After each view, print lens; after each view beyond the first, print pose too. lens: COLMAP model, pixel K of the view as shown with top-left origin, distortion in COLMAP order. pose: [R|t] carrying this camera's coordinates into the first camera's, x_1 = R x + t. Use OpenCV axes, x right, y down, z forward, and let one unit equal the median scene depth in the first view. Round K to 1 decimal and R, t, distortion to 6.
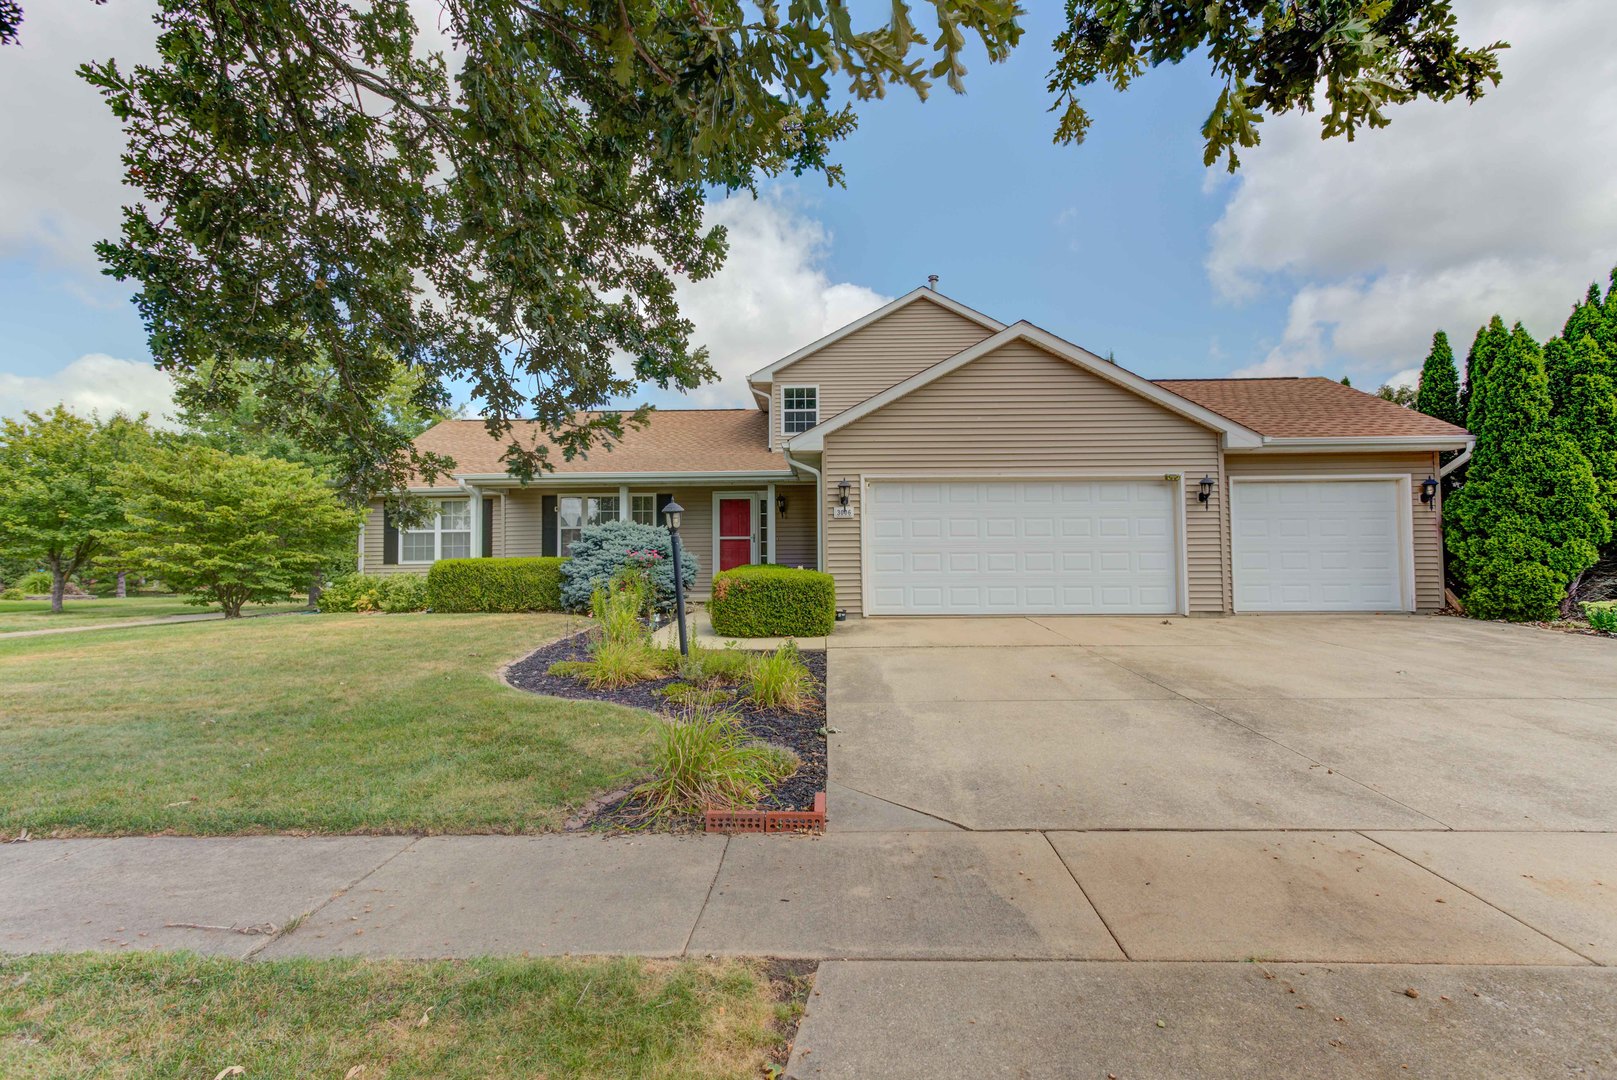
lens RADIAL K [[784.7, 0, 813.4], [0, 784.7, 543.2], [0, 0, 1]] dist [0.017333, 0.000481]
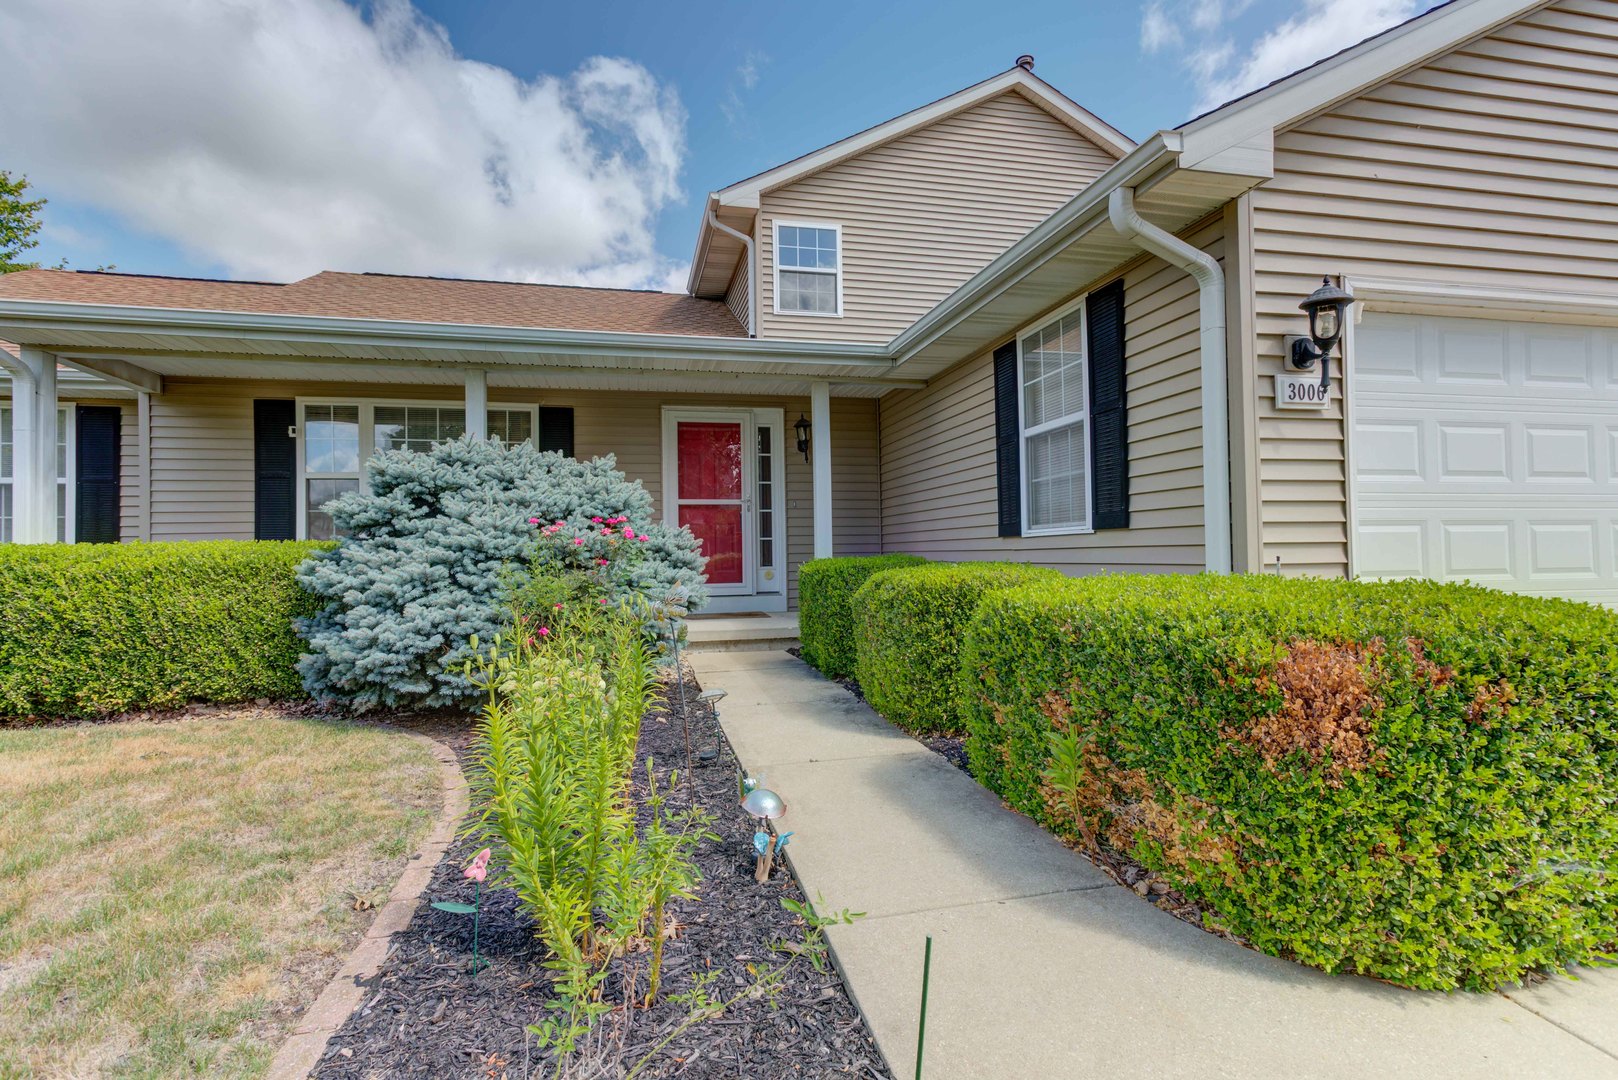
lens RADIAL K [[785.1, 0, 806.5], [0, 785.1, 538.3], [0, 0, 1]] dist [0.017333, 0.000481]
pose [[0.969658, -0.000574, 0.244466, -0.199185], [-0.001269, 0.999972, 0.007381, 0.014726], [-0.244463, -0.007468, 0.969630, 0.634495]]
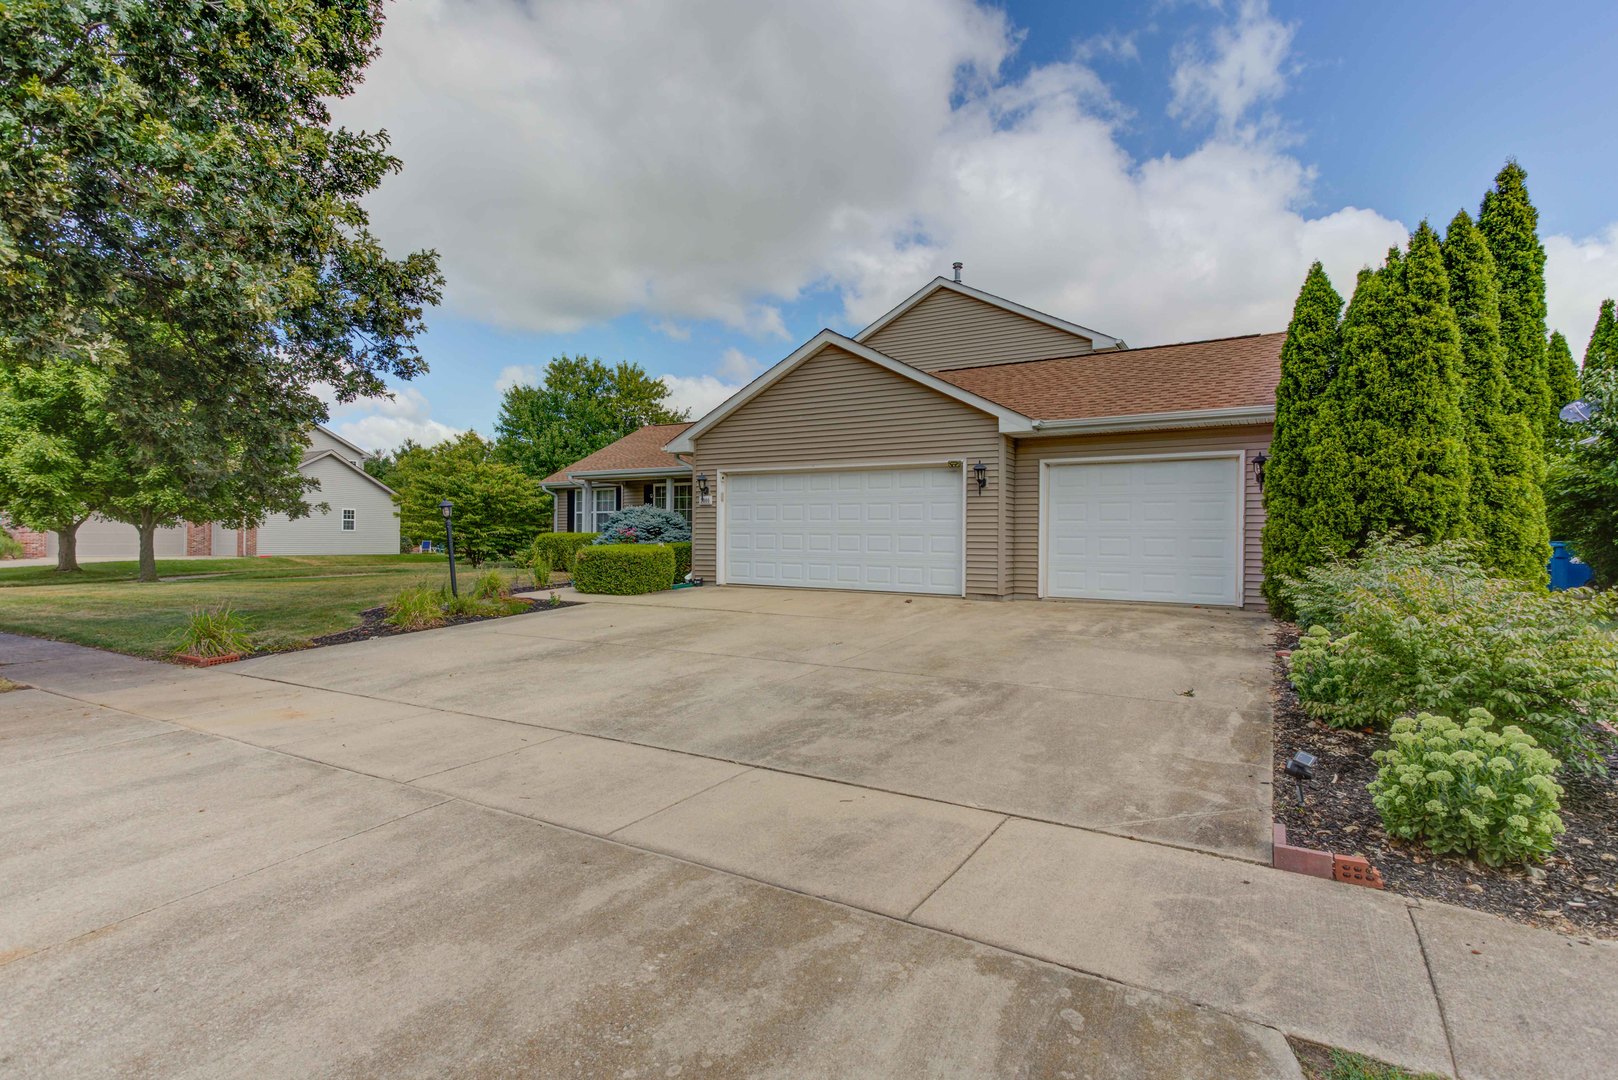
lens RADIAL K [[785.1, 0, 806.1], [0, 785.1, 534.9], [0, 0, 1]] dist [0.017333, 0.000481]
pose [[0.865559, 0.013907, -0.500614, 0.679101], [-0.002776, 0.999732, 0.022973, -0.010882], [0.500799, -0.018495, 0.865366, 0.003595]]
